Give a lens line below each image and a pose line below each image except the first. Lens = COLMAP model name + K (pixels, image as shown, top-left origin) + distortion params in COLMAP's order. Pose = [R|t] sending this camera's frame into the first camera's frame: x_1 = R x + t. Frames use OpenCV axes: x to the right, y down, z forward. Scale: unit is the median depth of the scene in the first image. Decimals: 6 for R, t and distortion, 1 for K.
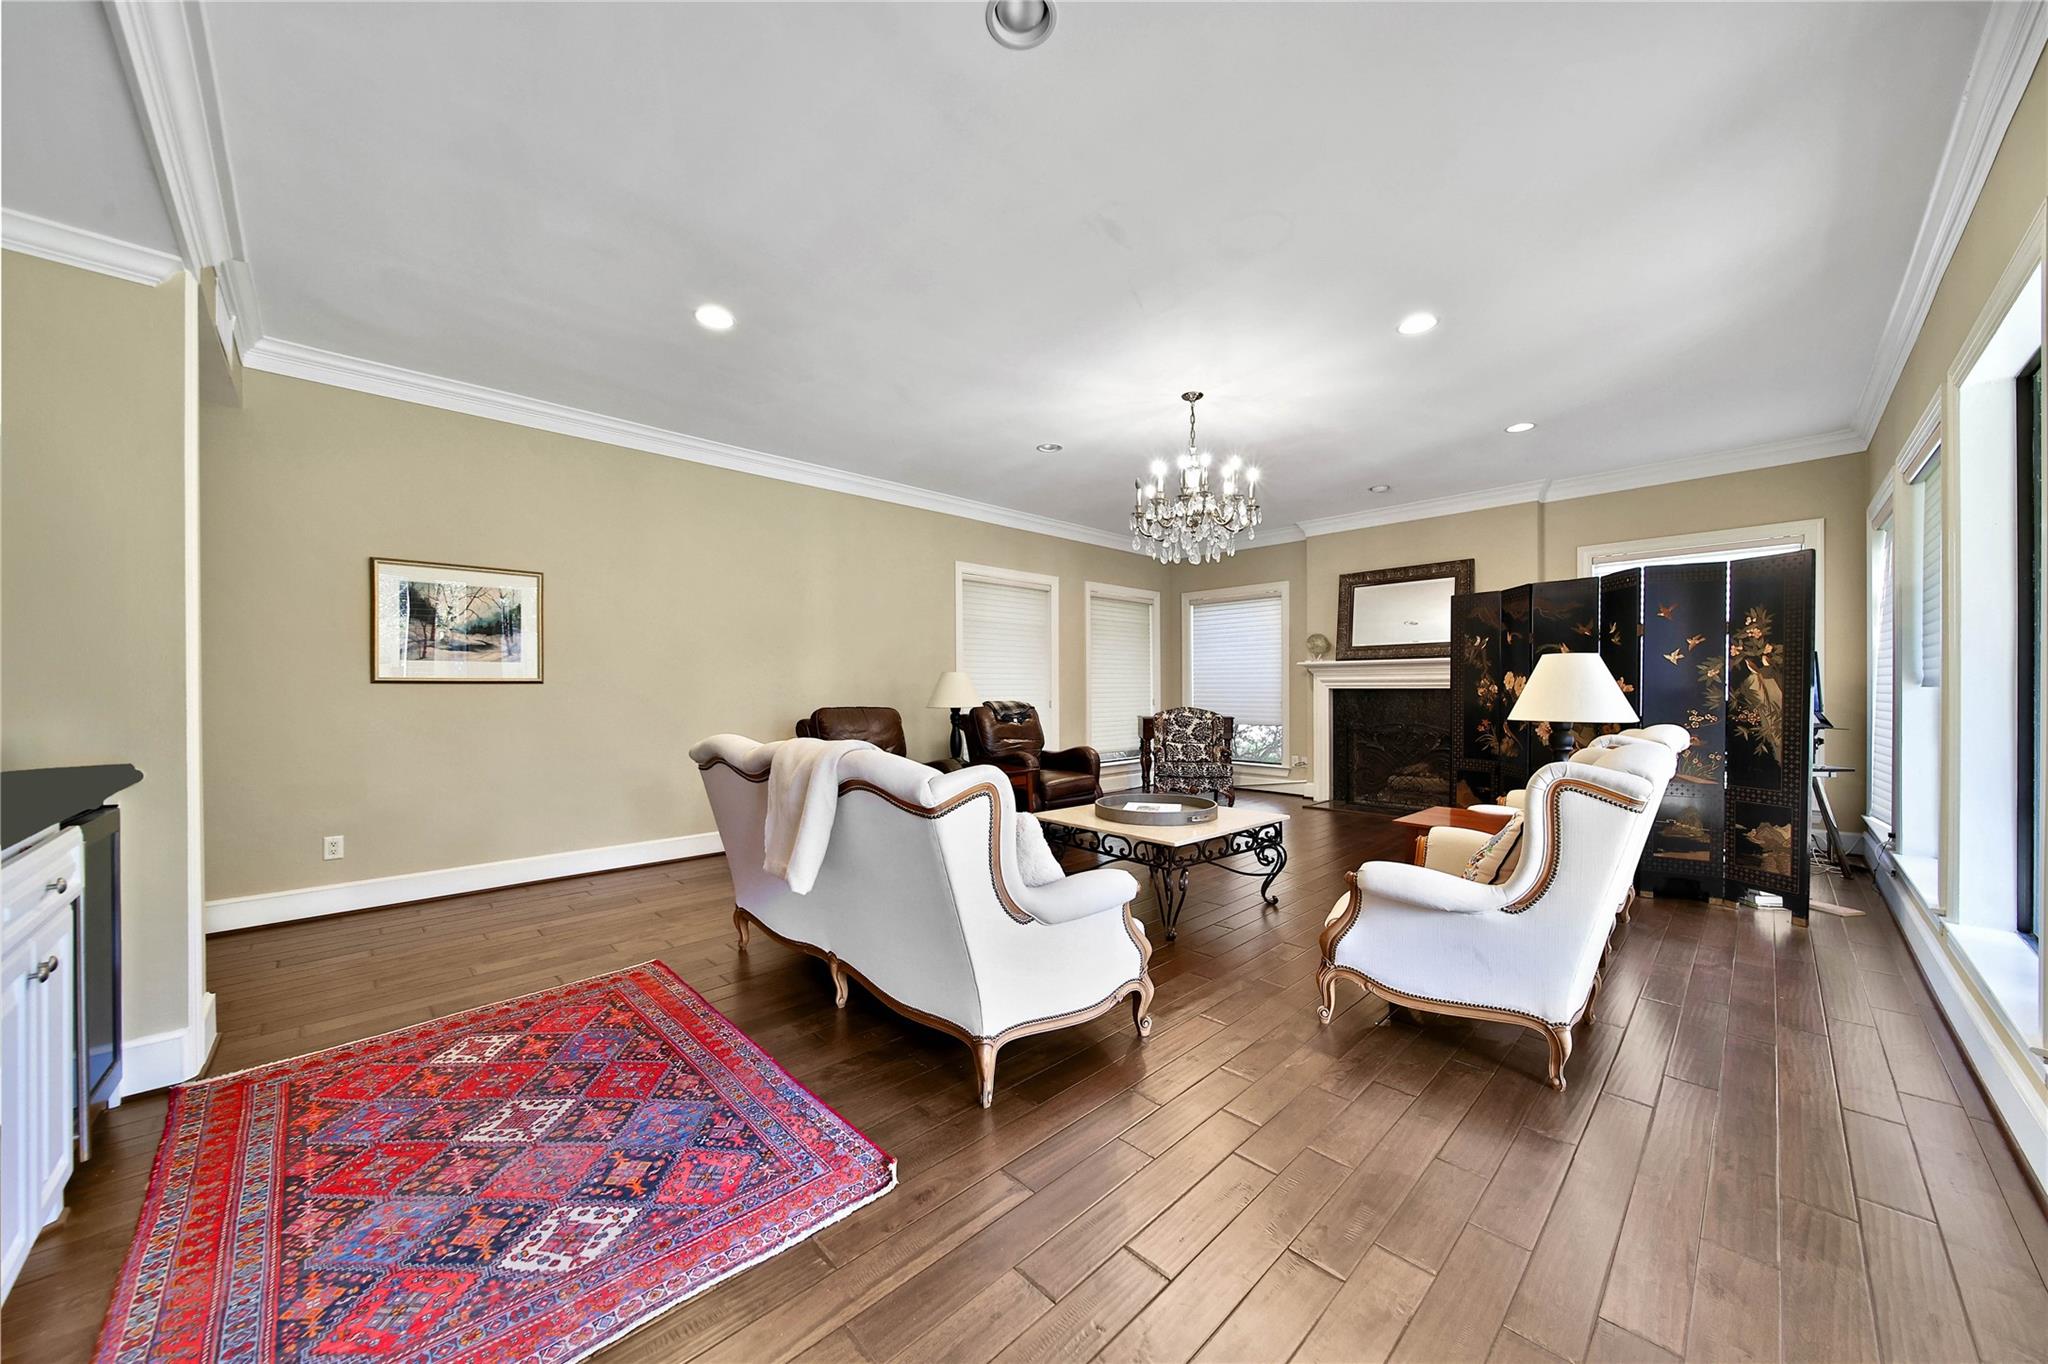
lens RADIAL K [[719.0, 0, 1021.4], [0, 719.0, 688.0], [0, 0, 1]] dist [0.001820, -0.000076]
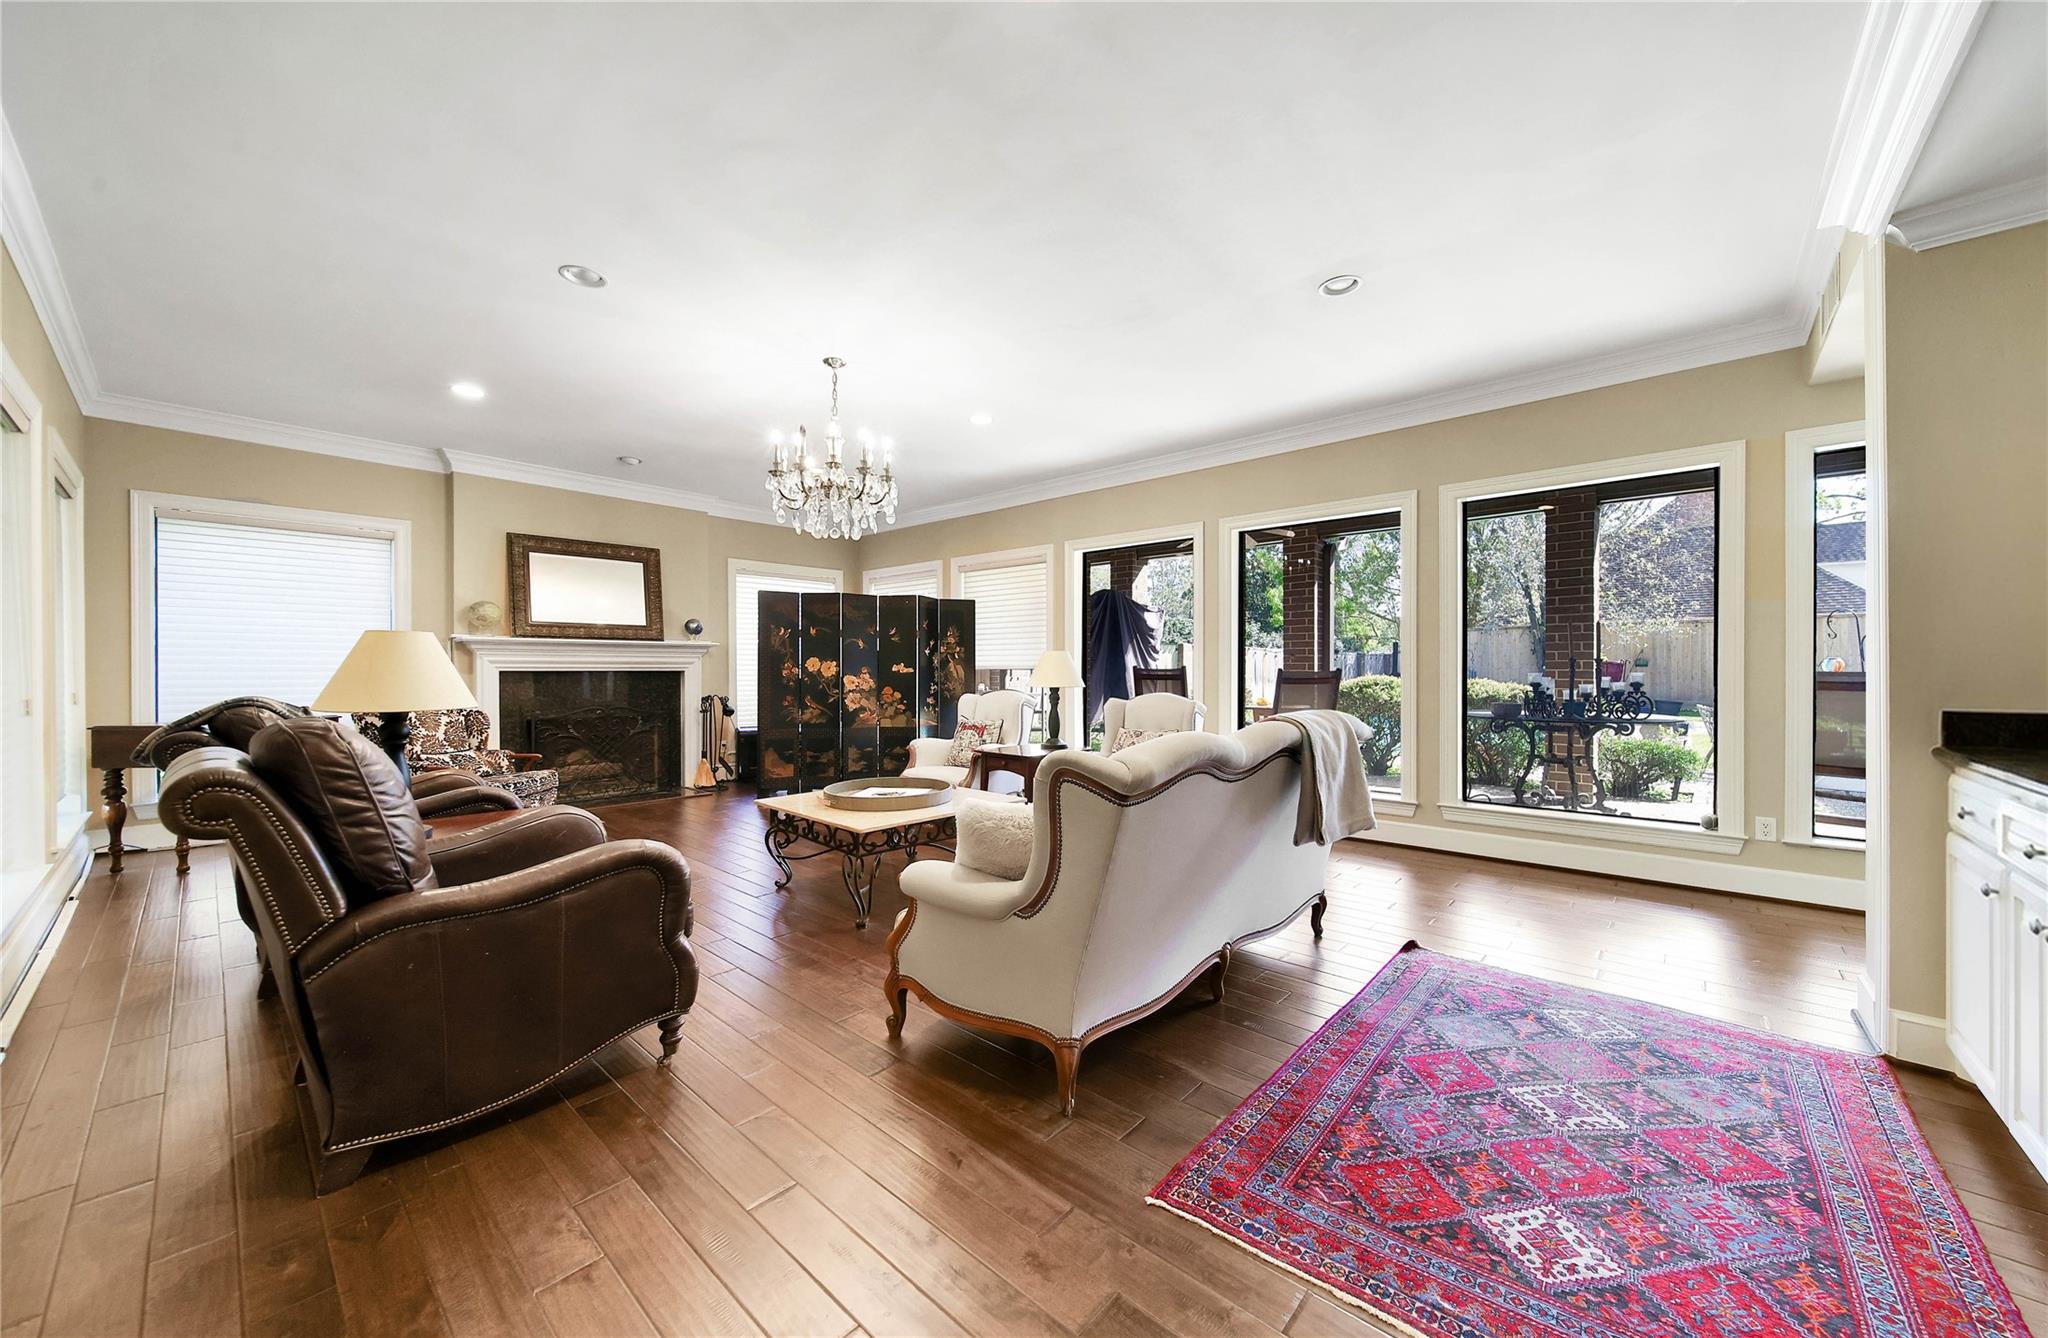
lens RADIAL K [[729.6, 0, 1021.0], [0, 729.6, 673.1], [0, 0, 1]] dist [-0.002194, -0.000038]
pose [[-0.067926, -0.000539, 0.997690, -1.522391], [0.001404, 0.999999, 0.000636, 0.012443], [-0.997689, 0.001444, -0.067926, 1.685158]]
